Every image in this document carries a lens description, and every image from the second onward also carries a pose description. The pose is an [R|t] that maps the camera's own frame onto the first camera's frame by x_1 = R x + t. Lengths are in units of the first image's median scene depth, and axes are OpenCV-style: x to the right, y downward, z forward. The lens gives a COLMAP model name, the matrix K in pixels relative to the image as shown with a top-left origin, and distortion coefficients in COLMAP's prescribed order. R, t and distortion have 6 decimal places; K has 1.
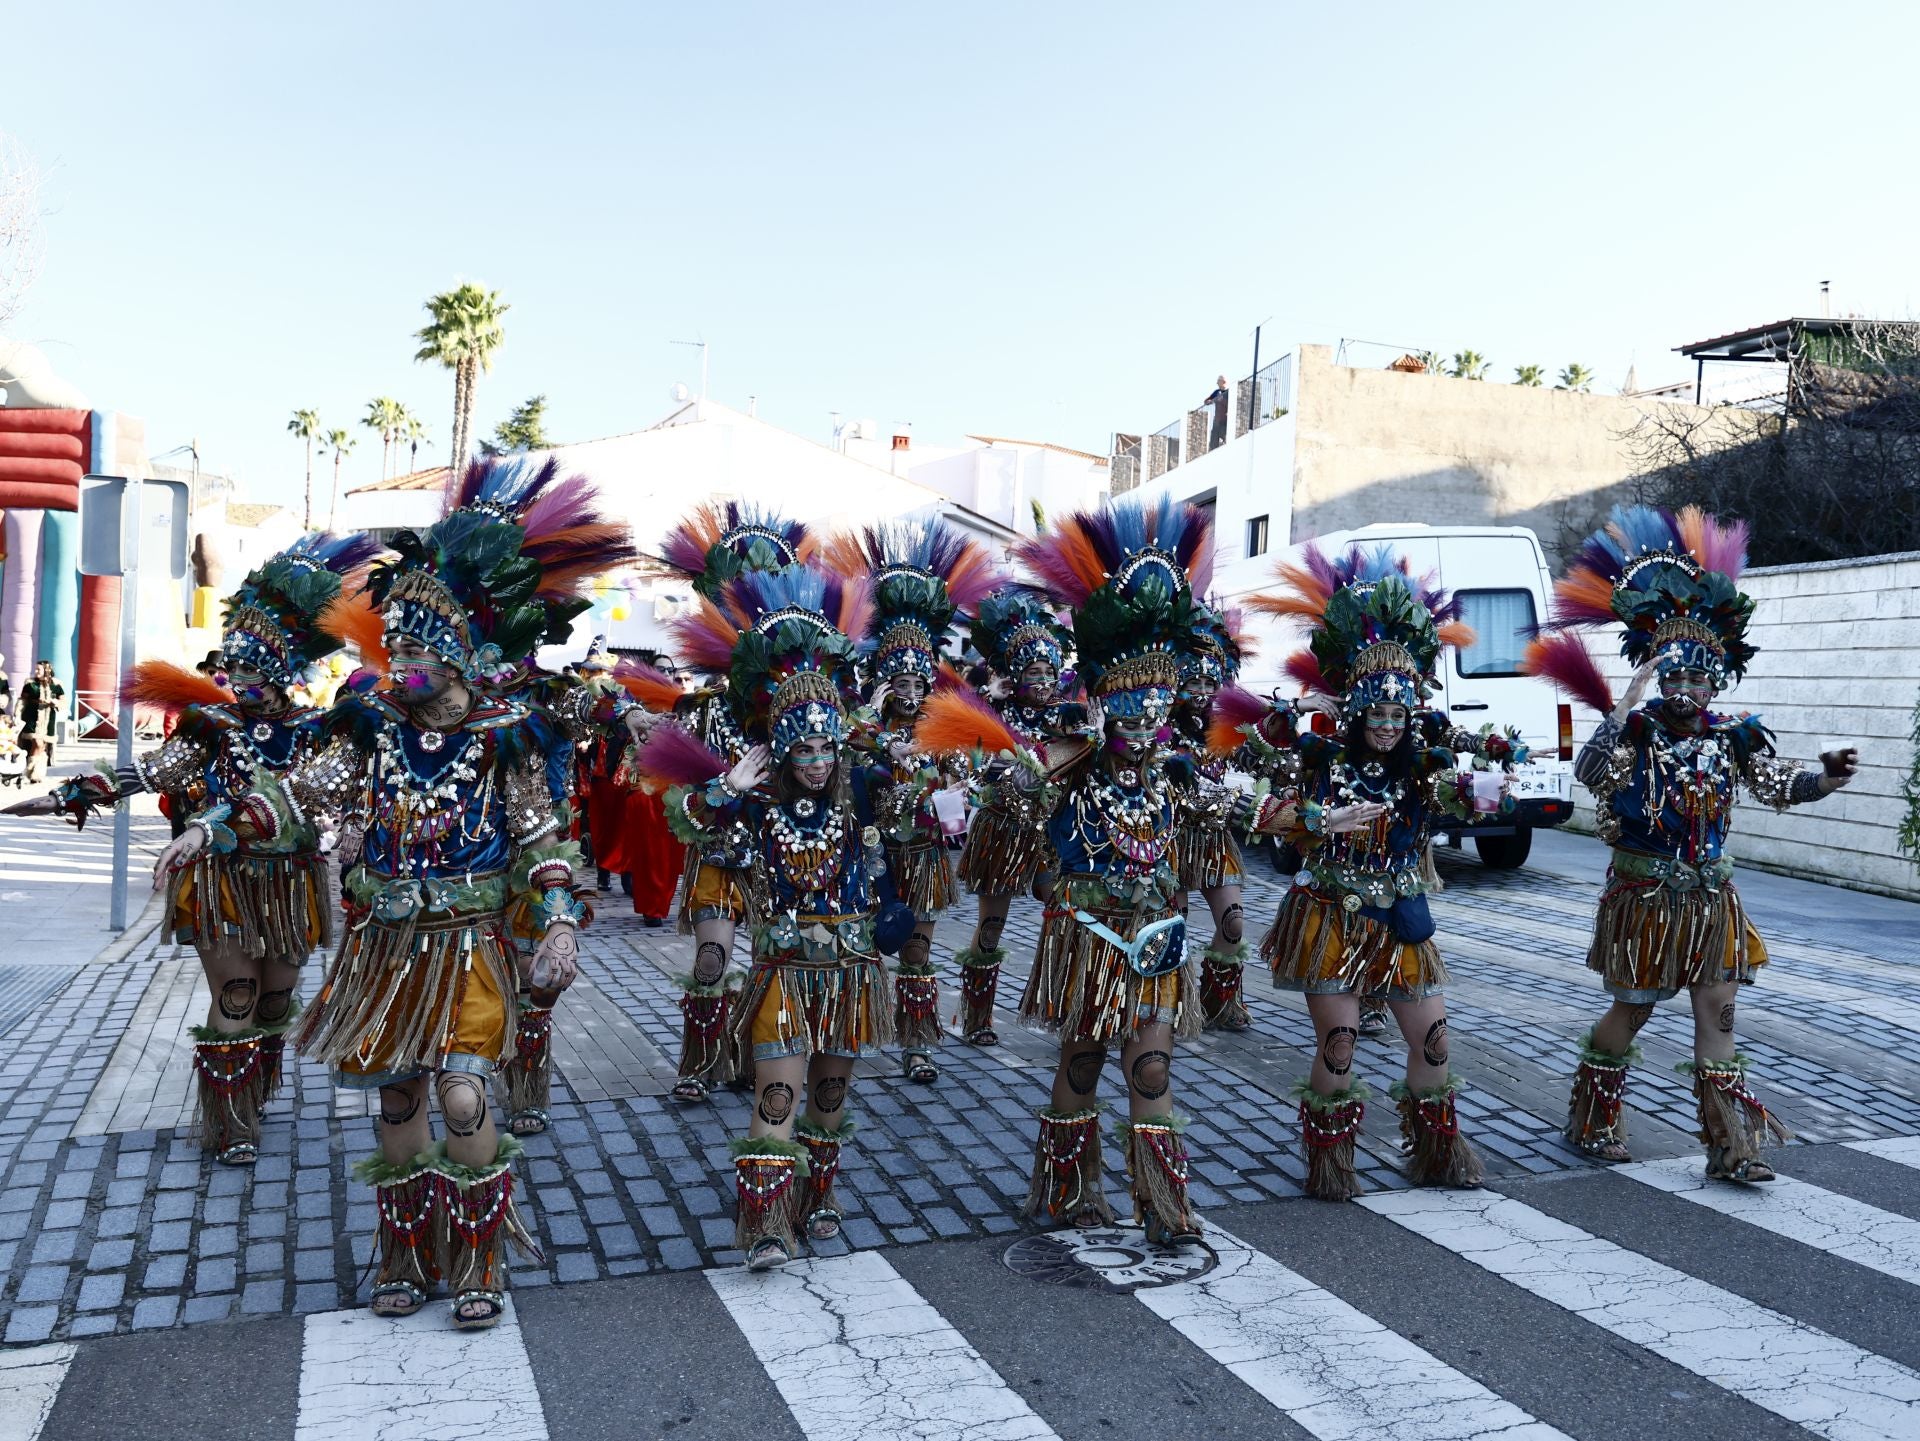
lens RADIAL K [[1856.3, 0, 913.7], [0, 1856.3, 760.4], [0, 0, 1]] dist [-0.005009, 0.014601]
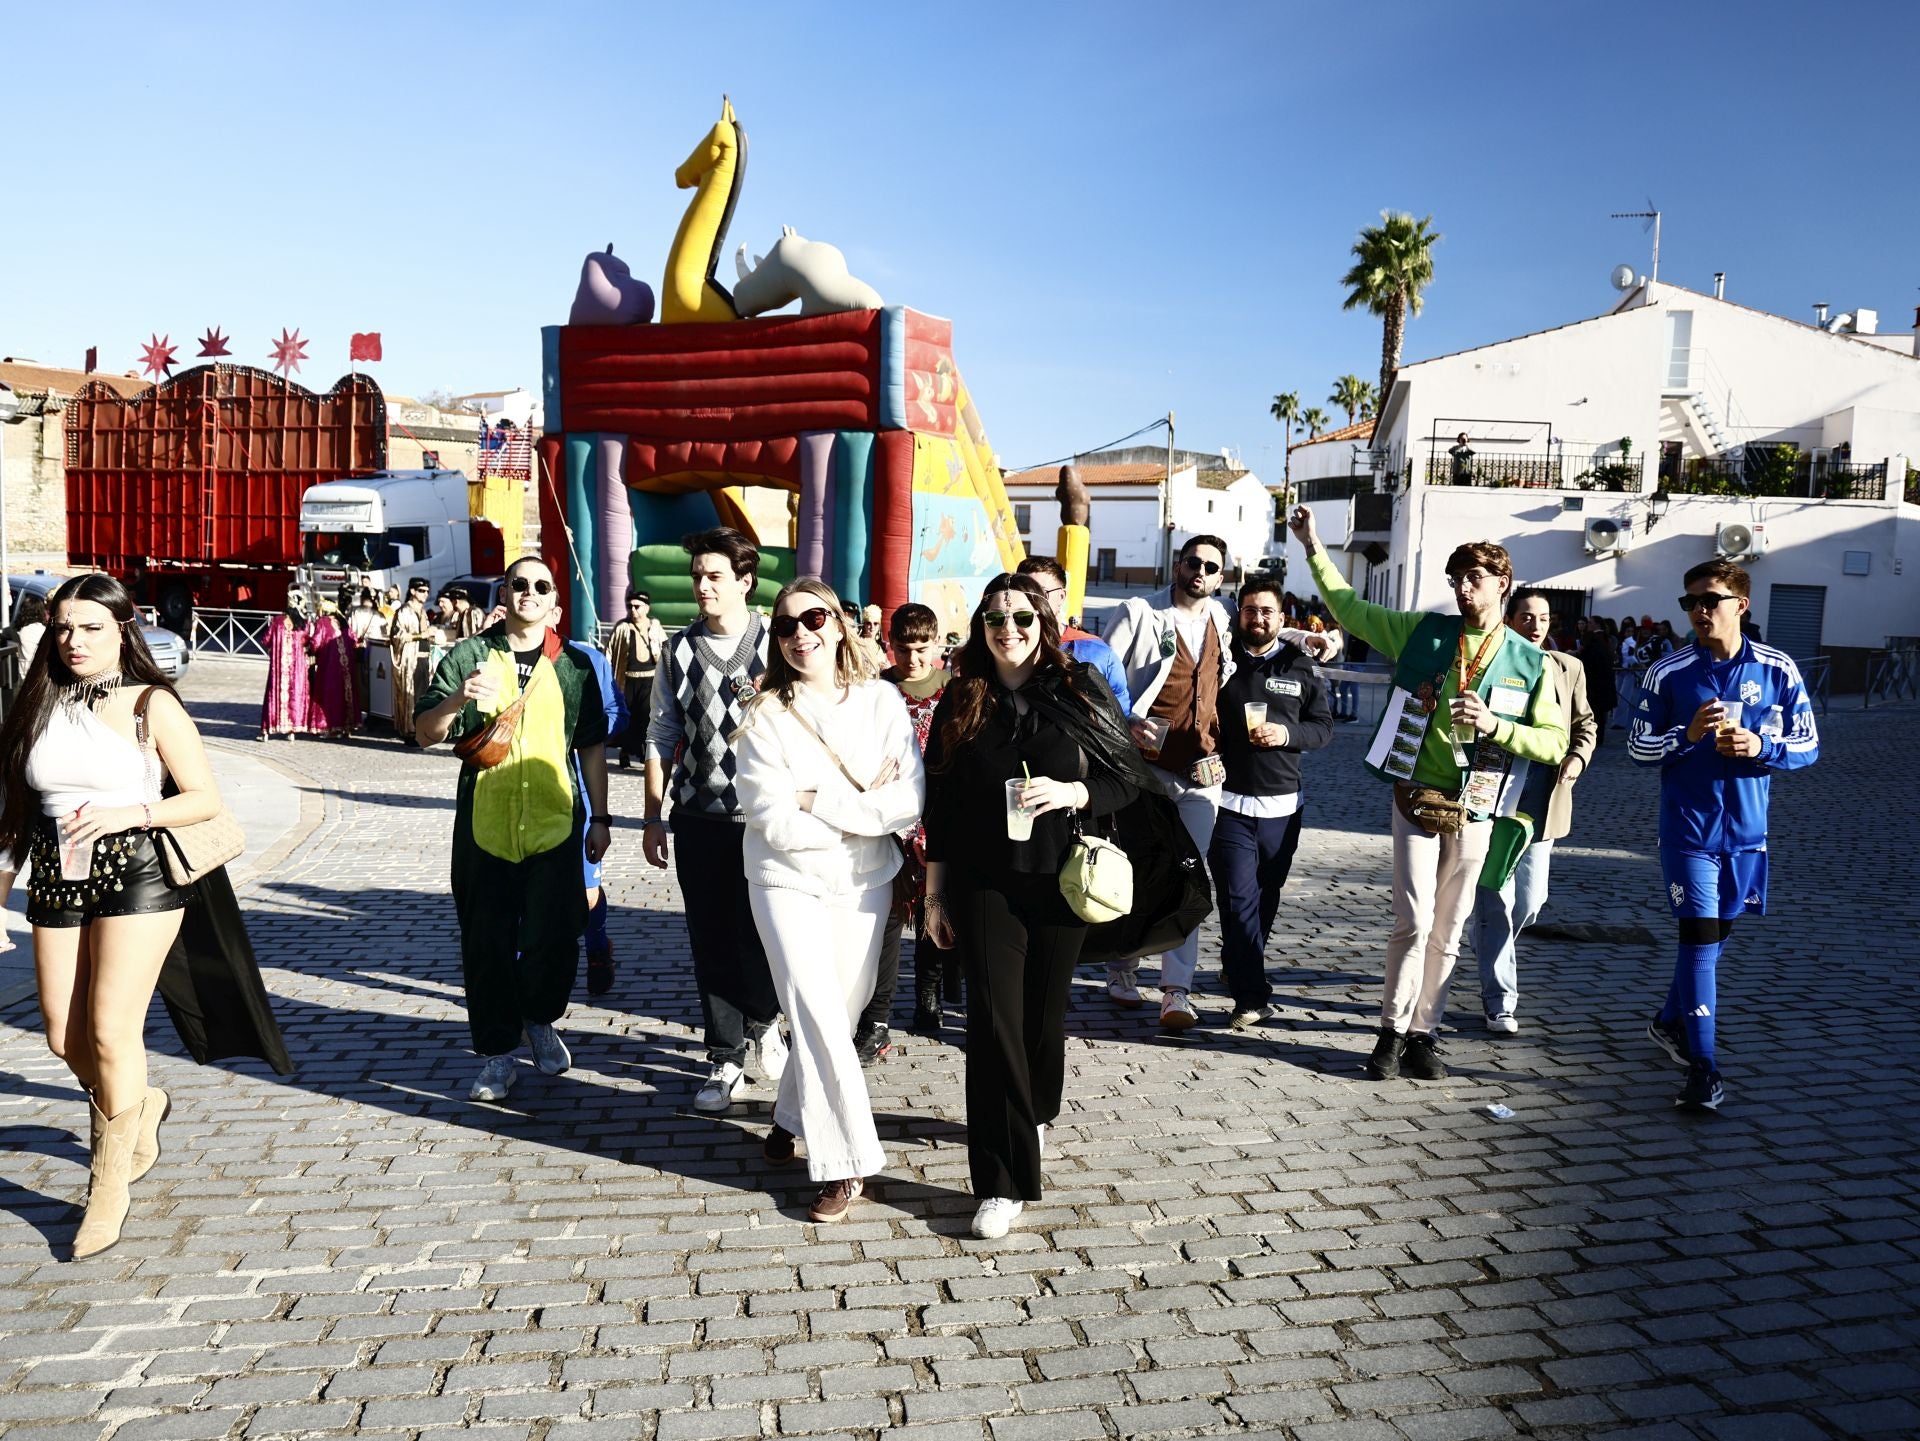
lens RADIAL K [[1450.3, 0, 966.7], [0, 1450.3, 726.2], [0, 0, 1]] dist [-0.116454, 0.101975]
pose [[0.847869, 0.028750, -0.529426, -0.027570], [-0.015121, 0.999434, 0.030059, -0.009094], [0.529990, -0.017480, 0.847824, 0.244120]]
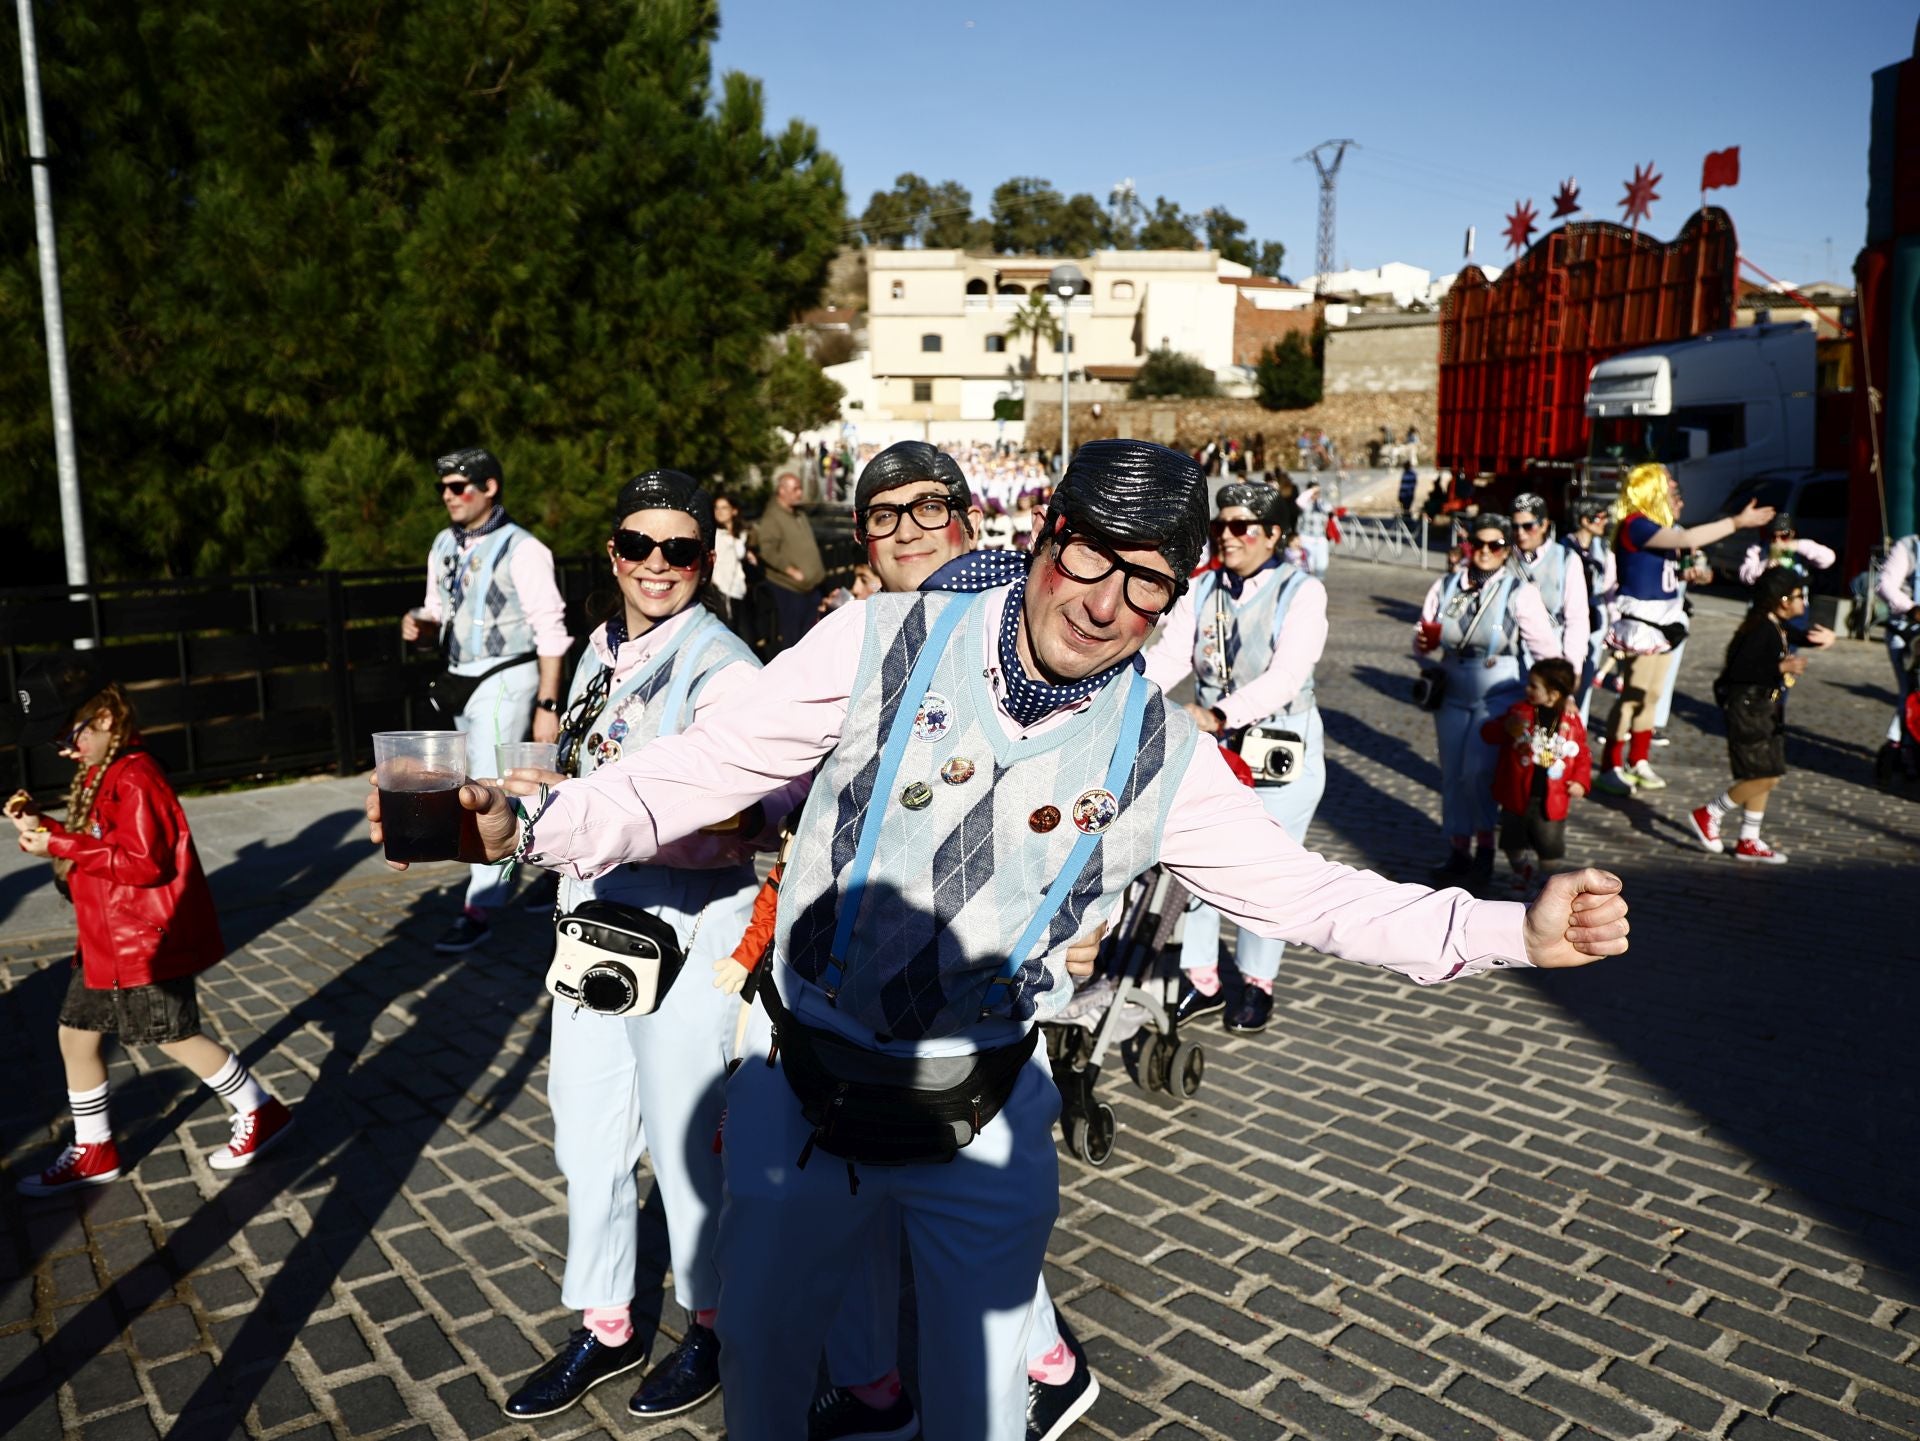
lens RADIAL K [[1413.9, 0, 1007.3], [0, 1413.9, 749.1], [0, 0, 1]] dist [-0.087780, 0.008103]
pose [[-0.042029, 0.147106, -0.988227, -0.086750], [-0.051560, 0.987464, 0.149185, -0.016565], [0.997785, 0.057223, -0.033918, 0.386393]]
